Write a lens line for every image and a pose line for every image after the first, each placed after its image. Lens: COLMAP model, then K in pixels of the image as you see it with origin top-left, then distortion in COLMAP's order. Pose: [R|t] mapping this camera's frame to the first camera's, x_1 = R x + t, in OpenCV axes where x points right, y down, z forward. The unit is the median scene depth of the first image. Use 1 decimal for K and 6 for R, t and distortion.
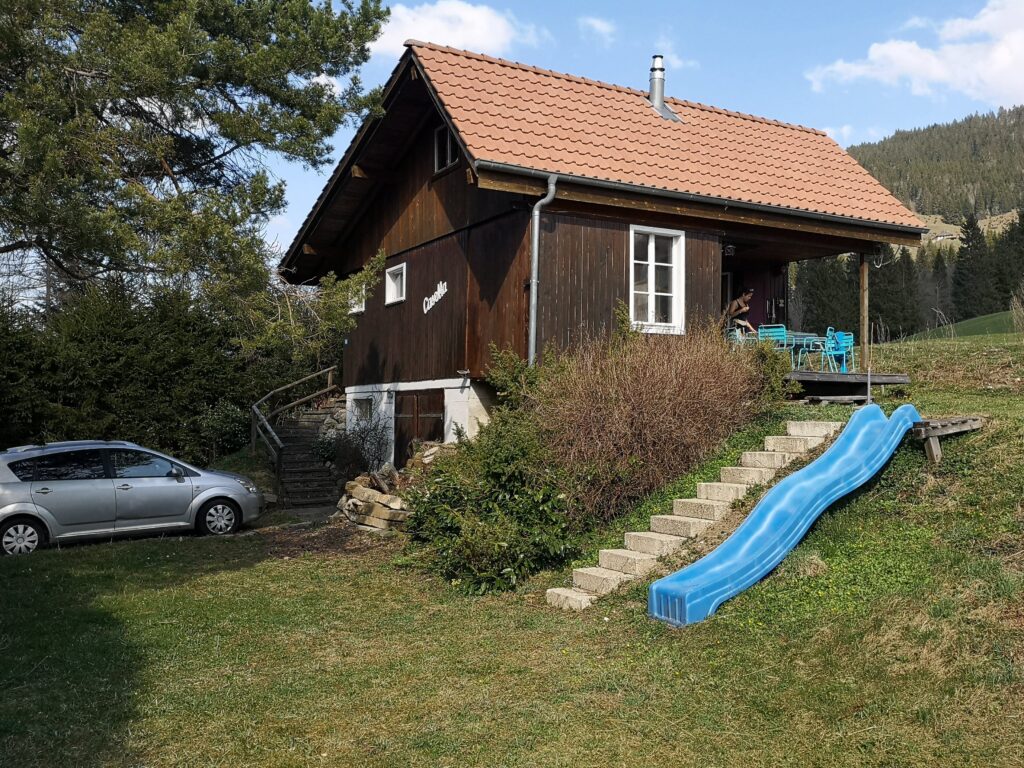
lens RADIAL K [[923.4, 0, 512.0], [0, 923.4, 384.0], [0, 0, 1]] dist [0.076458, -0.000841]
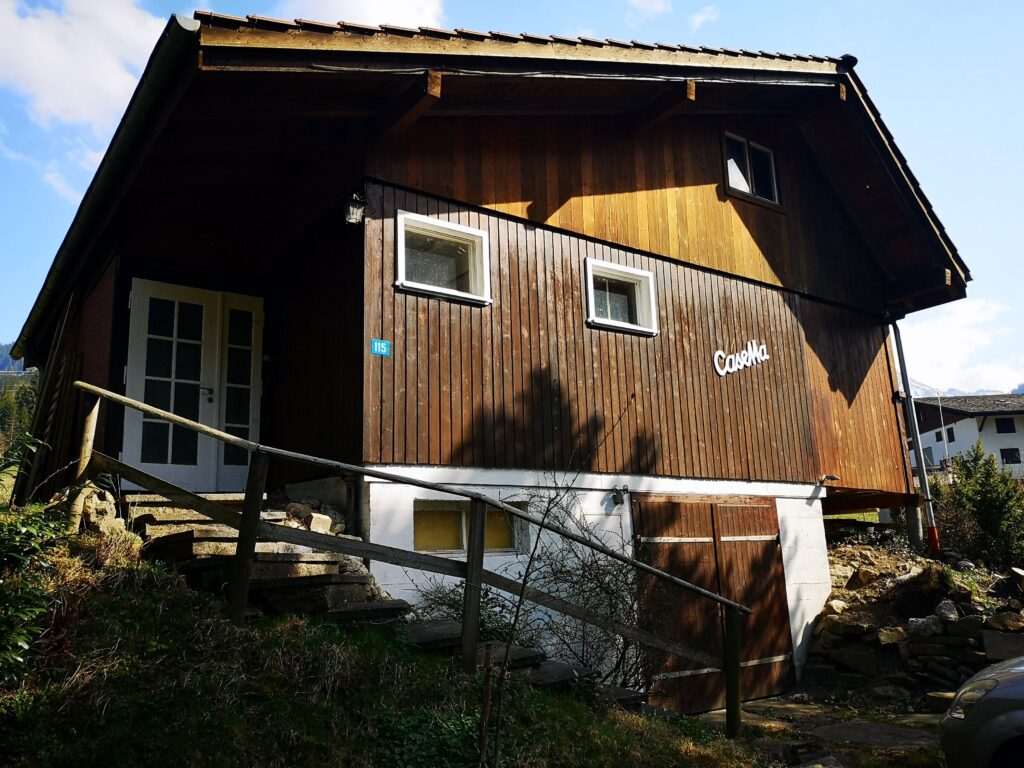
lens RADIAL K [[817.1, 0, 512.0], [0, 817.1, 384.0], [0, 0, 1]] dist [0.034178, 0.000172]
pose [[-0.092979, 0.227871, 0.969242, -0.633310], [0.005583, 0.973563, -0.228352, 0.058256], [-0.995652, -0.015821, -0.091793, 1.213663]]
